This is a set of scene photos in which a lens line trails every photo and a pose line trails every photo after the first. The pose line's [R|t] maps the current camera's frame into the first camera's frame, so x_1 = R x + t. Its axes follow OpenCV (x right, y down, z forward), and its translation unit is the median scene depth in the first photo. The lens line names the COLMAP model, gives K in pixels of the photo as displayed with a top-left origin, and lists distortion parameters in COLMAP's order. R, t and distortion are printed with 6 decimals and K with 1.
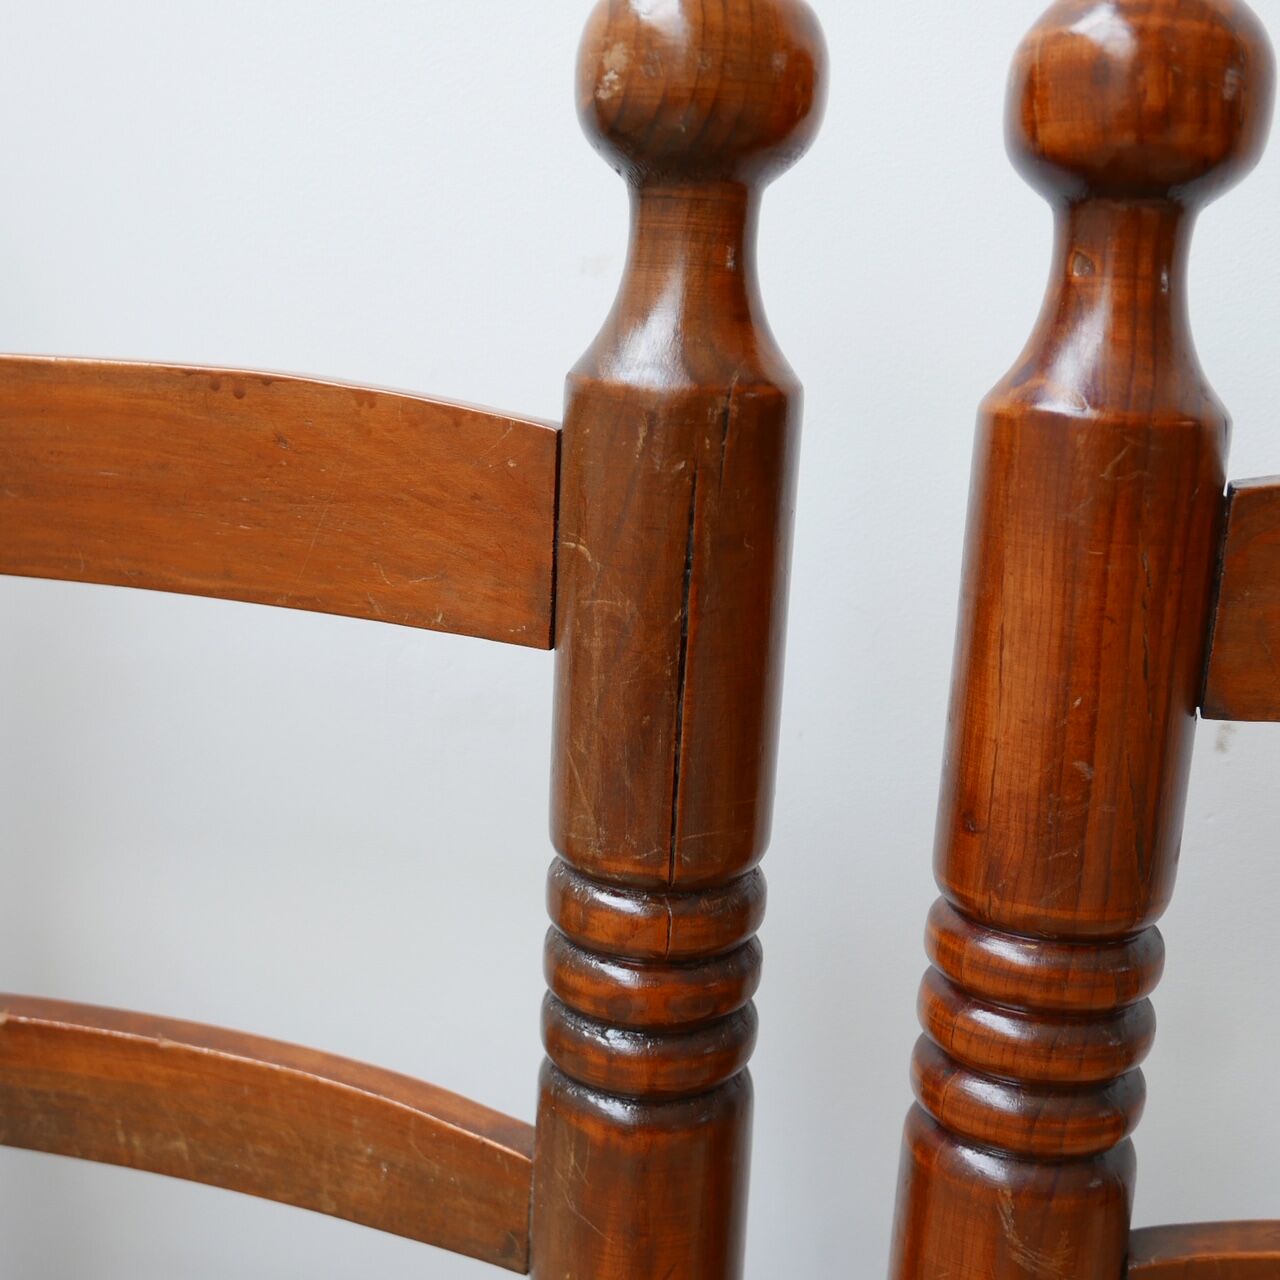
lens RADIAL K [[1566.4, 0, 673.8], [0, 1566.4, 639.4], [0, 0, 1]] dist [-0.107176, 0.303846]
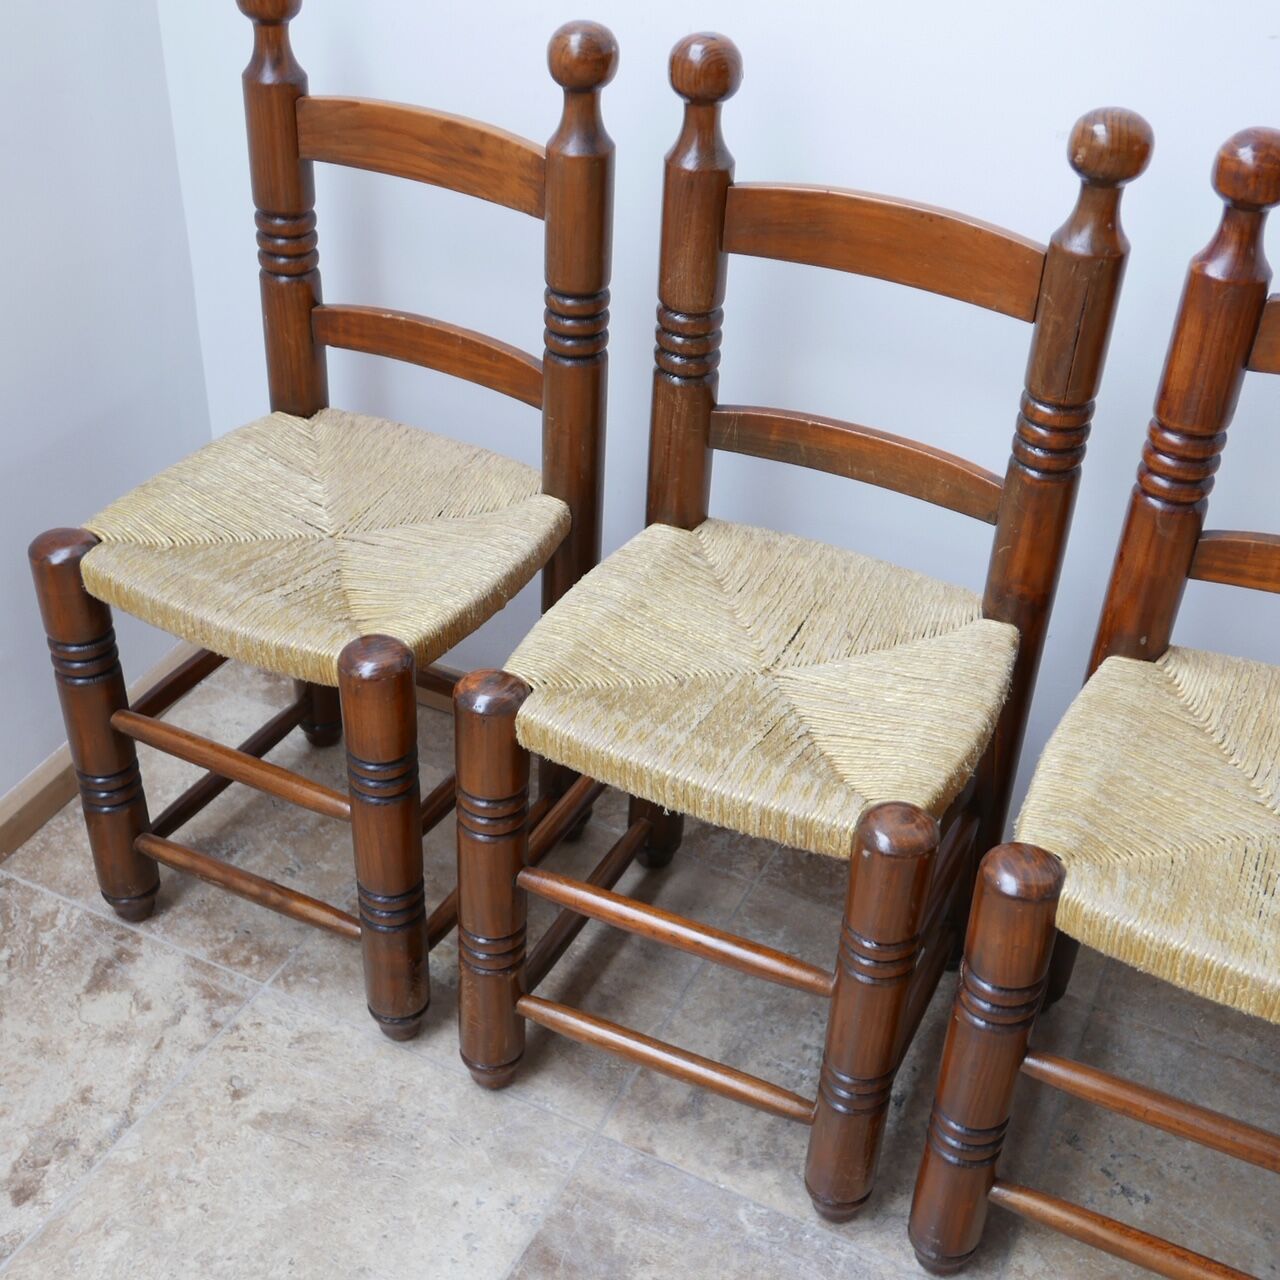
lens RADIAL K [[1566.4, 0, 673.8], [0, 1566.4, 639.4], [0, 0, 1]] dist [-0.107176, 0.303846]
pose [[0.975501, 0.118642, -0.185261, -0.126154], [-0.040154, 0.923992, 0.380298, -0.542255], [0.216299, -0.363542, 0.906119, -2.079166]]
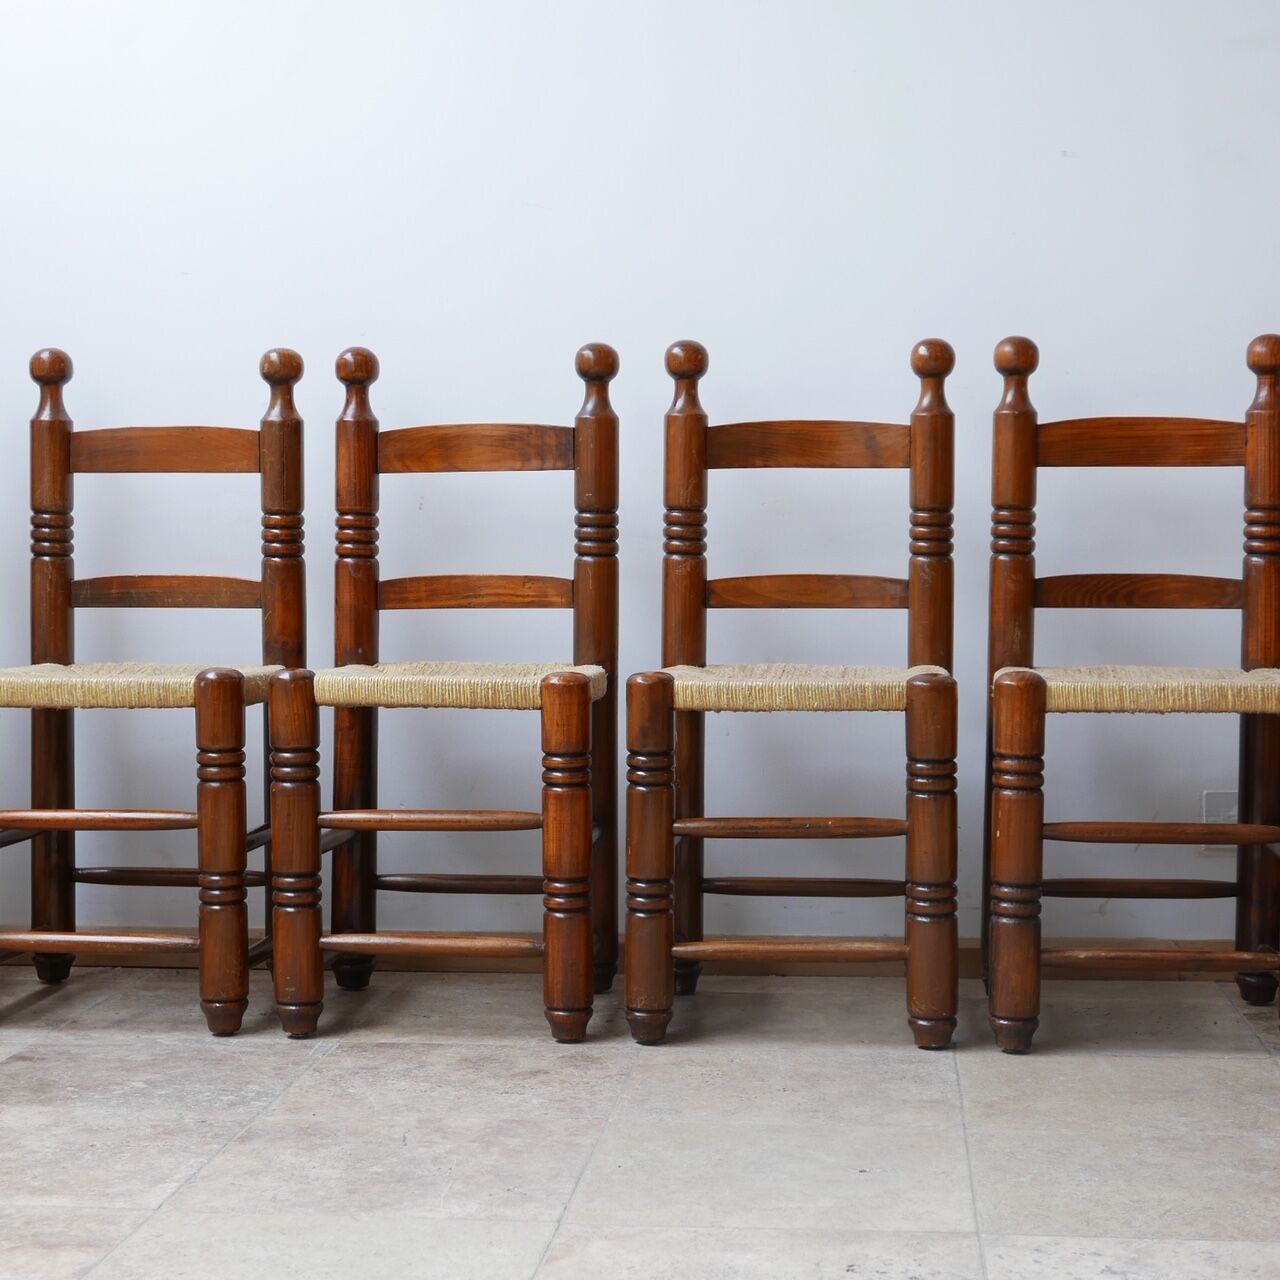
lens RADIAL K [[2465.4, 0, 640.0], [0, 2465.4, 640.0], [0, 0, 1]] dist [0.004658, -0.006697]
pose [[0.992091, -0.061405, 0.109480, 0.246369], [0.078167, 0.984648, -0.156070, 1.946609], [-0.098215, 0.163393, 0.981660, -7.139383]]
